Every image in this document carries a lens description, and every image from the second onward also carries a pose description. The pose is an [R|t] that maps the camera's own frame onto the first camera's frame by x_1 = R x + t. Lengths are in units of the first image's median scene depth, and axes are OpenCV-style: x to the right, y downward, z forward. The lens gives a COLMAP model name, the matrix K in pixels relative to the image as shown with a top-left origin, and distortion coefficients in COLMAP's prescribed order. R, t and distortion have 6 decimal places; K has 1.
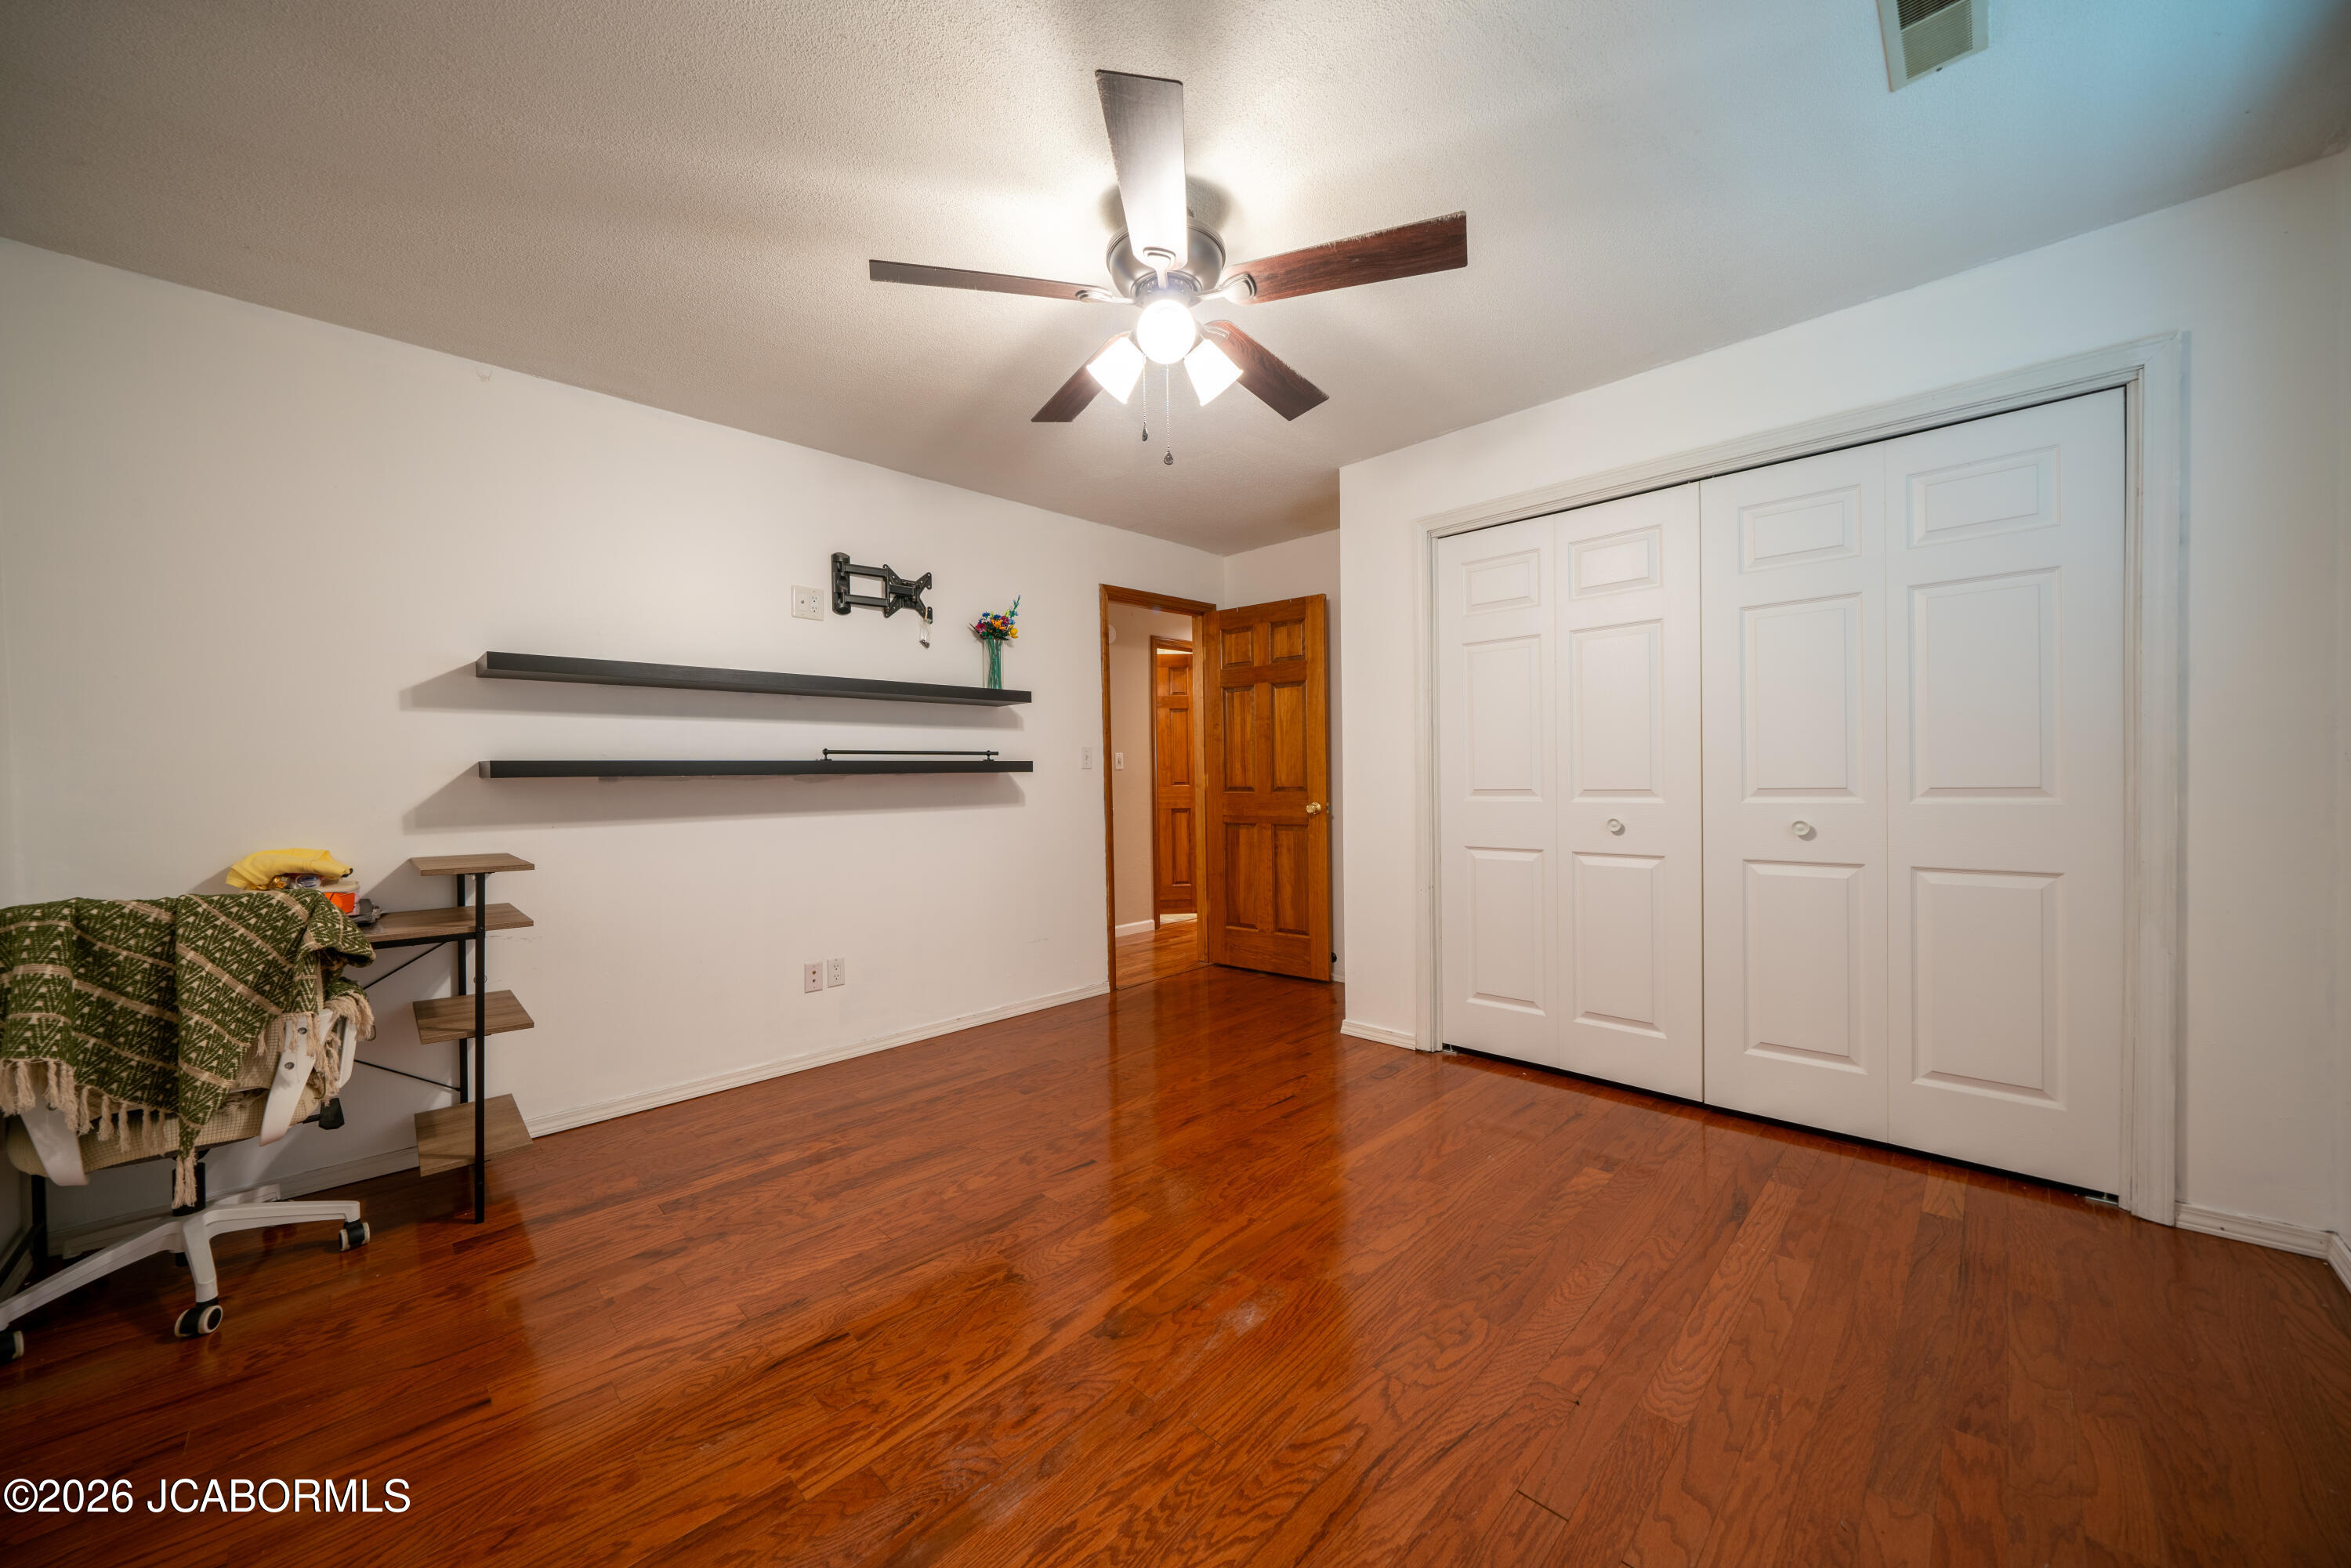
lens RADIAL K [[841.6, 0, 1191.9], [0, 841.6, 782.2], [0, 0, 1]] dist [0.001661, 0.000075]
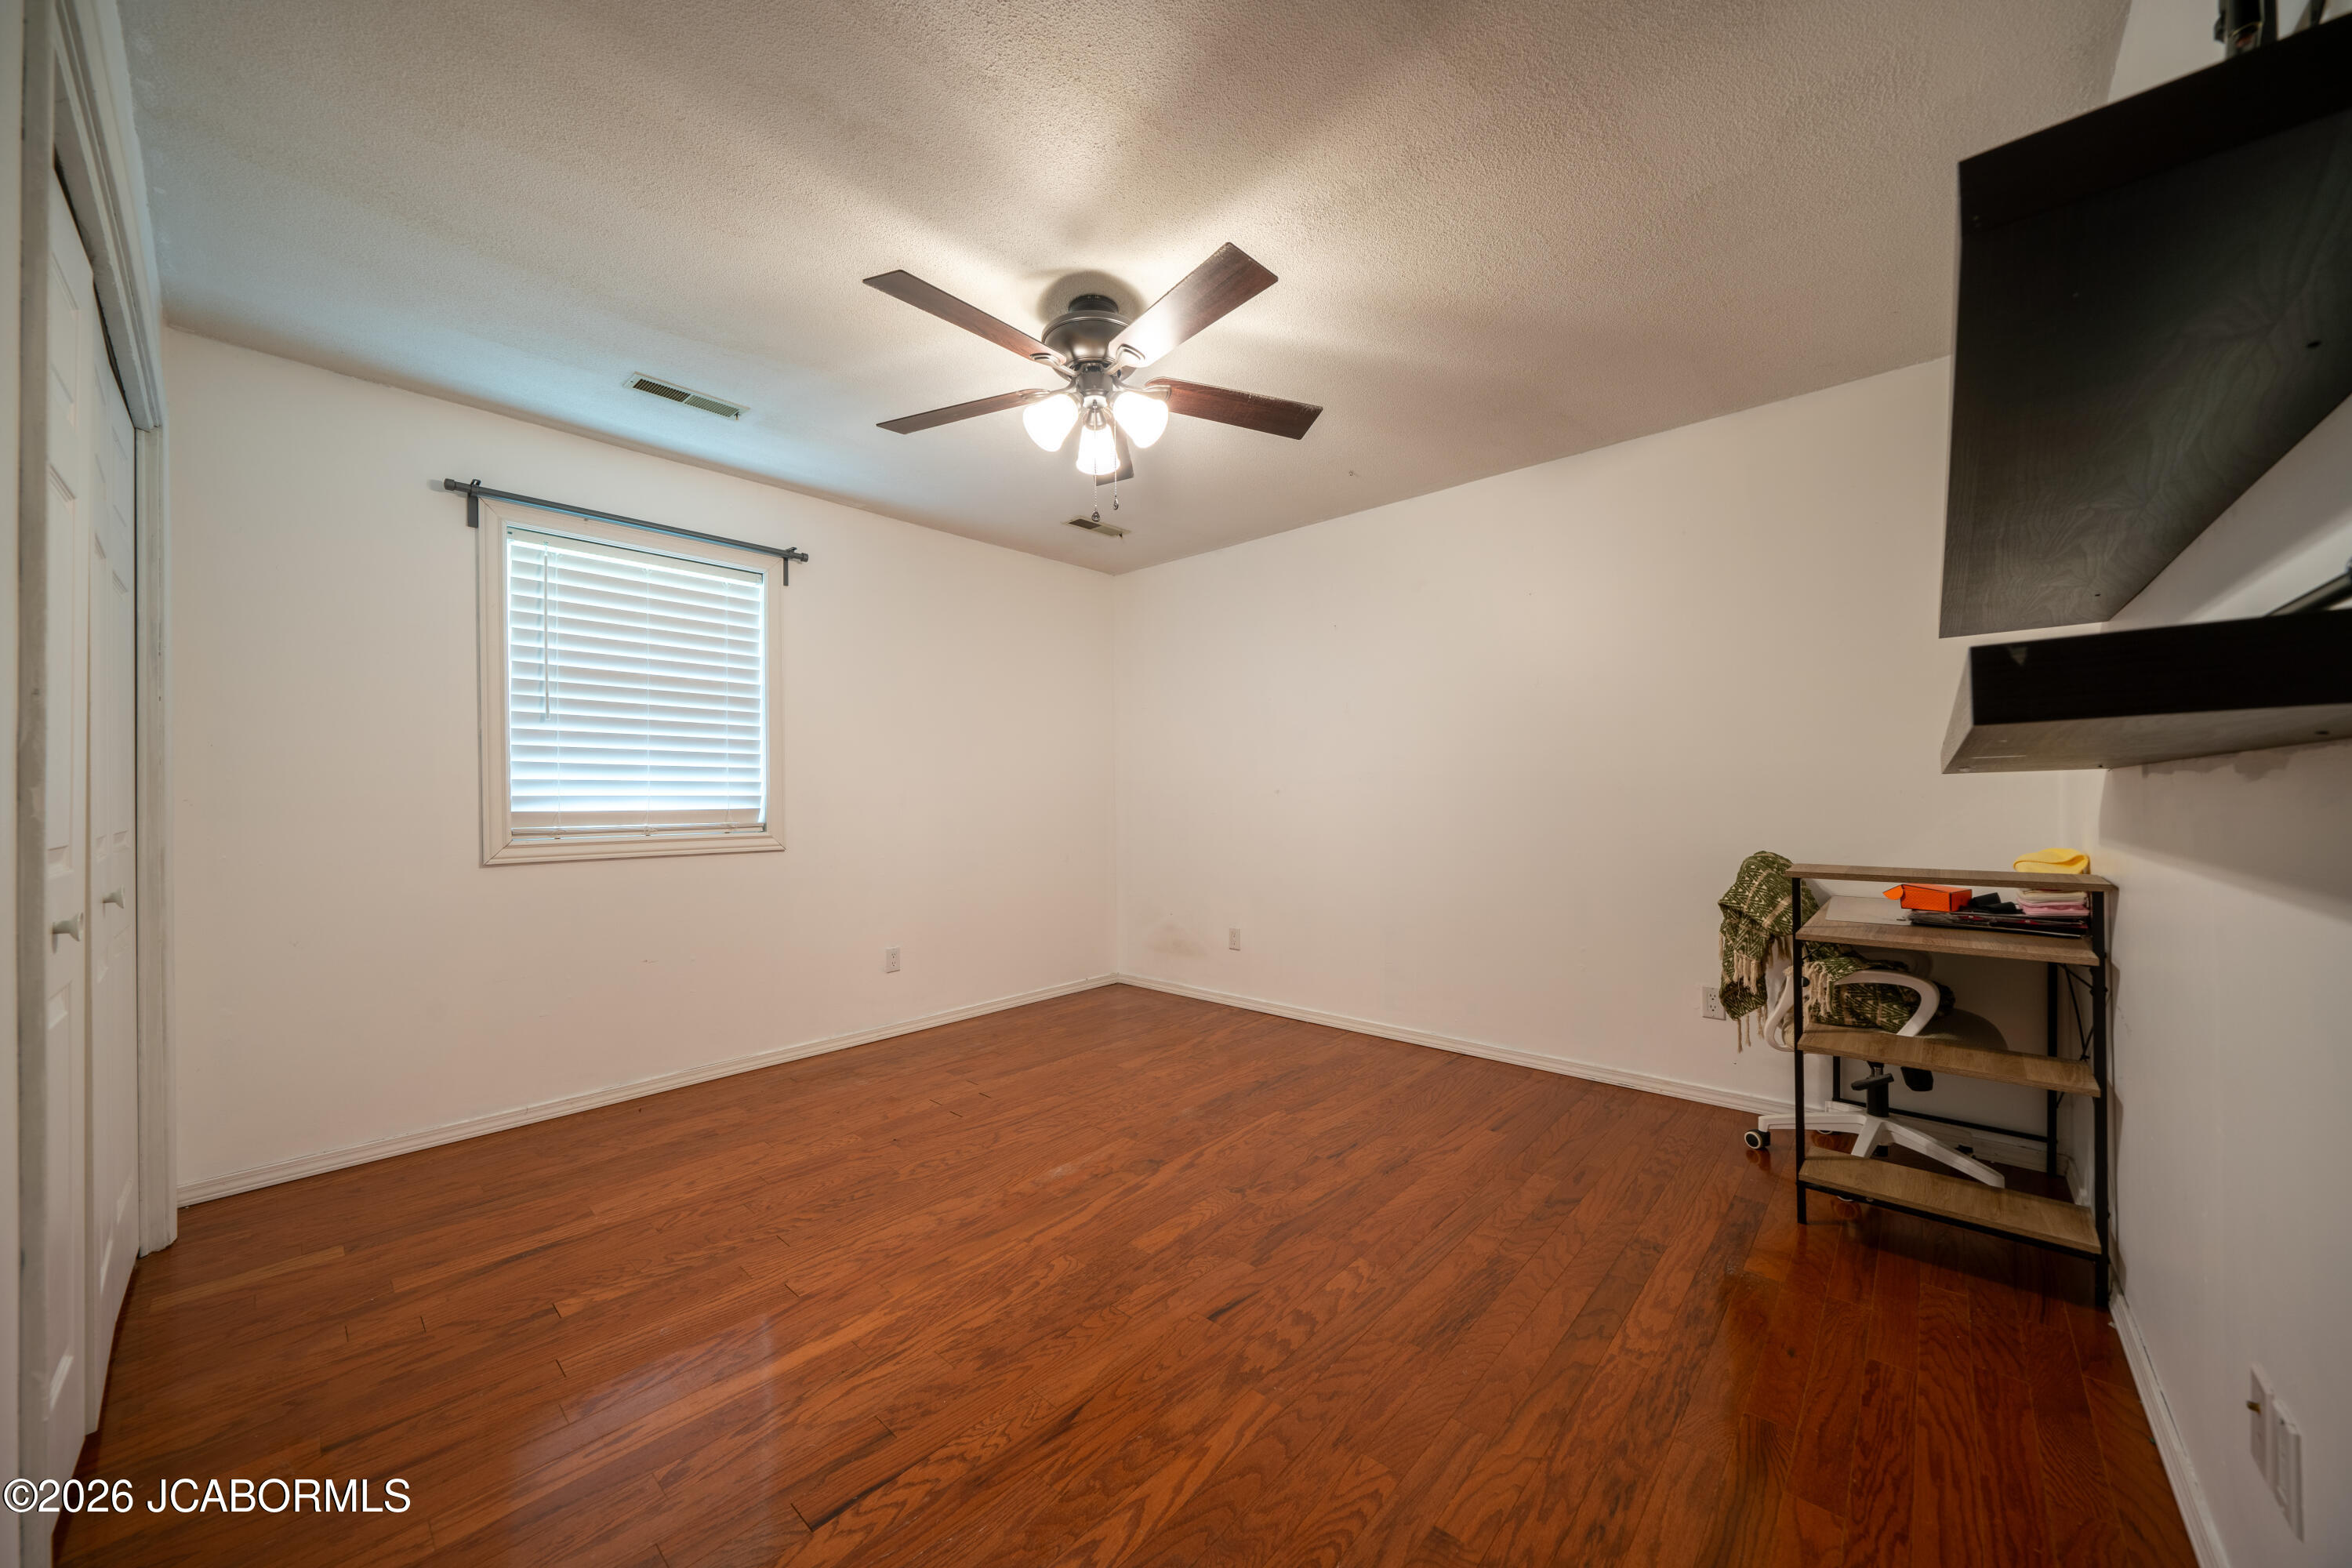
lens RADIAL K [[842.0, 0, 1179.1], [0, 842.0, 792.2], [0, 0, 1]] dist [0.001661, 0.000075]
pose [[-0.999198, 0.024950, -0.031313, -0.086759], [0.024885, 0.999687, 0.002475, -0.009101], [0.031365, 0.001693, -0.999507, 1.949089]]
